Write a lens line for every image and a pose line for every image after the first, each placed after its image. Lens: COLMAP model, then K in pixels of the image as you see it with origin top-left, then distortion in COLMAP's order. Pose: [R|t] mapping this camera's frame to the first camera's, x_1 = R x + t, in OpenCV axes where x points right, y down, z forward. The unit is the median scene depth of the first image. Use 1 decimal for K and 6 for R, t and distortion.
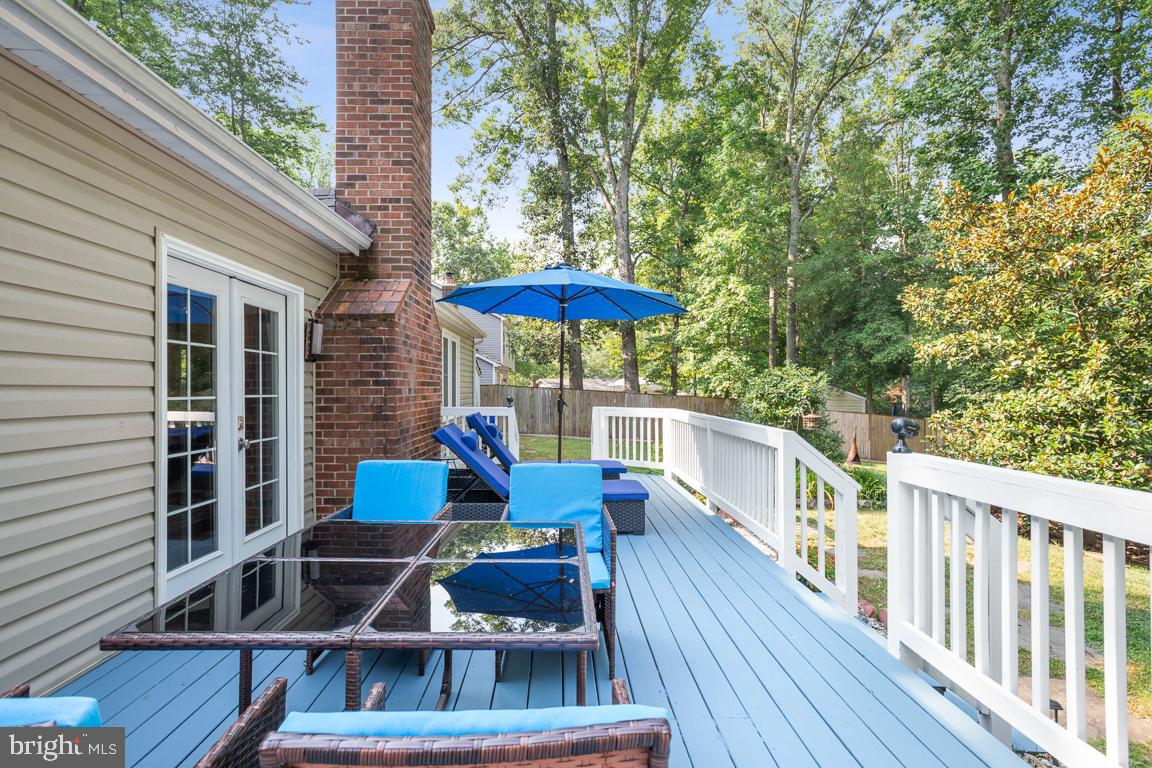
lens RADIAL K [[558.6, 0, 578.5], [0, 558.6, 383.2], [0, 0, 1]] dist [-0.009105, 0.003730]
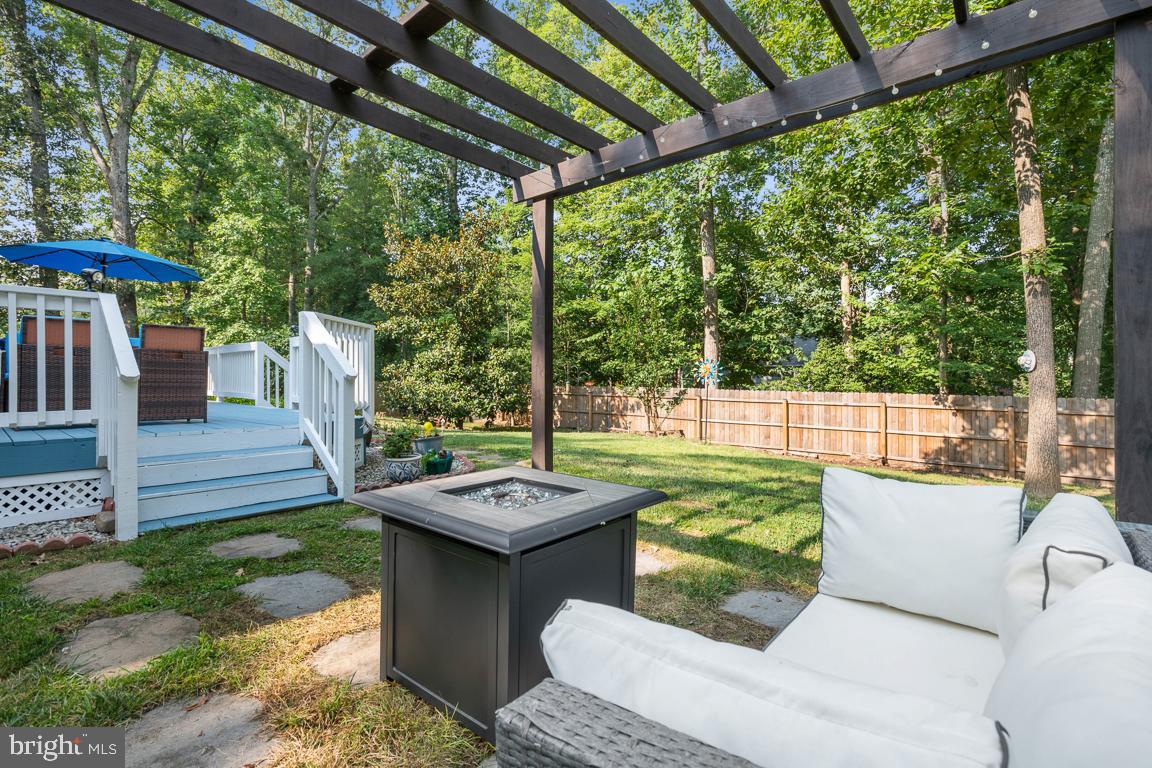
lens RADIAL K [[558.6, 0, 584.4], [0, 558.6, 377.5], [0, 0, 1]] dist [-0.009105, 0.003730]
pose [[0.697817, 0.004383, 0.716262, -0.048465], [-0.008806, 0.999958, 0.002460, 0.035935], [-0.716222, -0.008024, 0.697827, -0.240020]]
